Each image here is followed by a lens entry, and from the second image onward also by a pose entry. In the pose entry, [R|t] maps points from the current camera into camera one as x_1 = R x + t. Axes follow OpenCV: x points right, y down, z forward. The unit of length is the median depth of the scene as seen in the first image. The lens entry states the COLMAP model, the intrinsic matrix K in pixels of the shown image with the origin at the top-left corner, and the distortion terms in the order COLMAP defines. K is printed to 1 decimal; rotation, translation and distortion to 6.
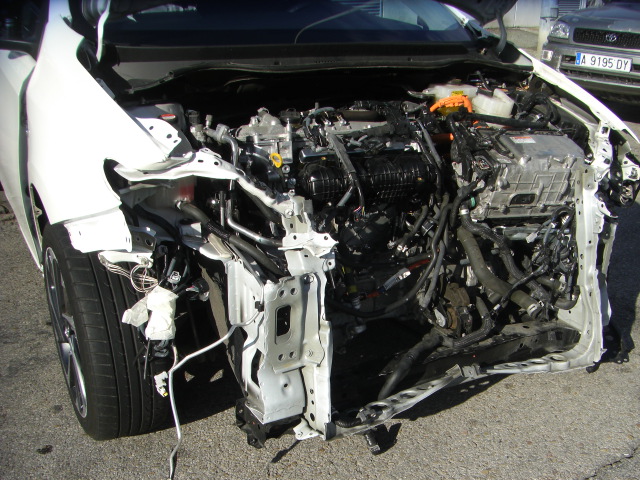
lens RADIAL K [[724.9, 0, 366.1], [0, 724.9, 345.9], [0, 0, 1]] dist [-0.200896, 0.123570]
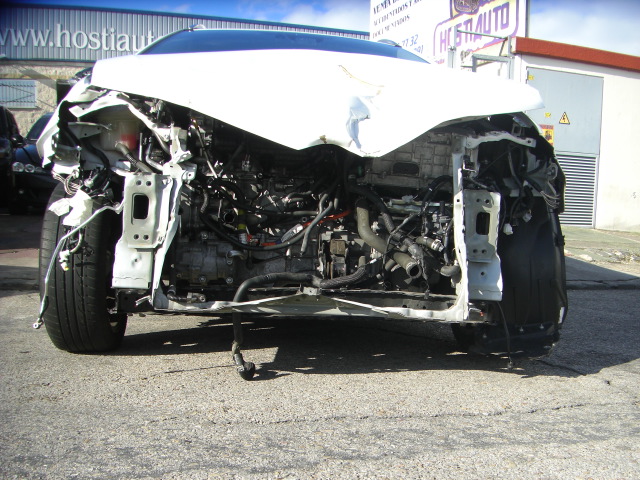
lens RADIAL K [[724.9, 0, 366.1], [0, 724.9, 345.9], [0, 0, 1]] dist [-0.200896, 0.123570]
pose [[0.923137, 0.068103, -0.378390, 0.719366], [-0.187265, 0.939196, -0.287822, 0.464250], [0.335781, 0.336559, 0.879761, 0.094886]]
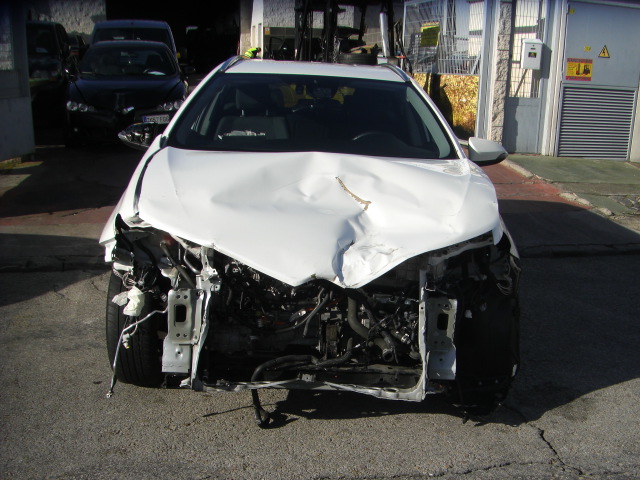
lens RADIAL K [[724.9, 0, 366.1], [0, 724.9, 345.9], [0, 0, 1]] dist [-0.200896, 0.123570]
pose [[0.891402, 0.164029, -0.422489, 0.970861], [-0.227819, 0.968043, -0.104835, 0.112870], [0.391791, 0.189702, 0.900285, -0.342982]]
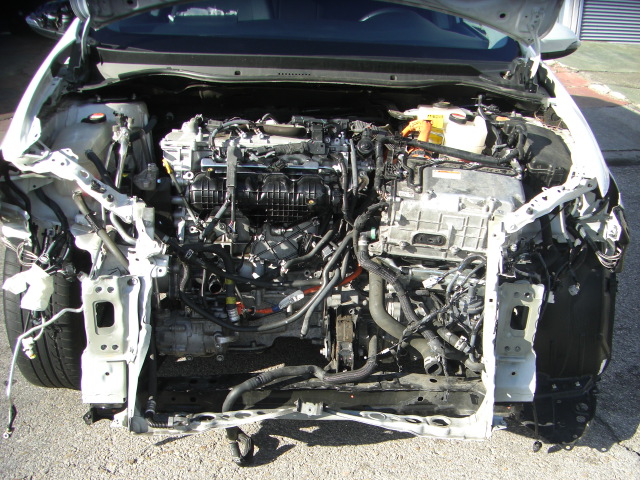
lens RADIAL K [[724.9, 0, 366.1], [0, 724.9, 345.9], [0, 0, 1]] dist [-0.200896, 0.123570]
pose [[0.901223, 0.219793, -0.373480, 0.611137], [-0.219580, 0.974615, 0.043704, -0.114976], [0.373605, 0.042622, 0.926608, 0.156858]]
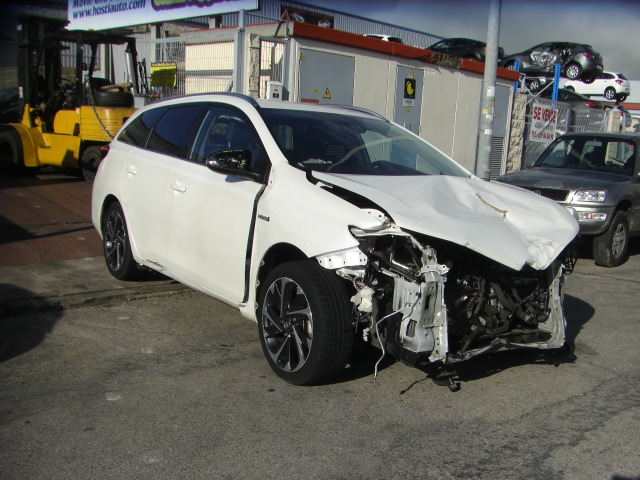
lens RADIAL K [[724.9, 0, 366.1], [0, 724.9, 345.9], [0, 0, 1]] dist [-0.200896, 0.123570]
pose [[0.993472, 0.002640, 0.114048, -0.512525], [0.021797, 0.976921, -0.212487, 0.516541], [-0.111976, 0.213586, 0.970486, -0.985804]]
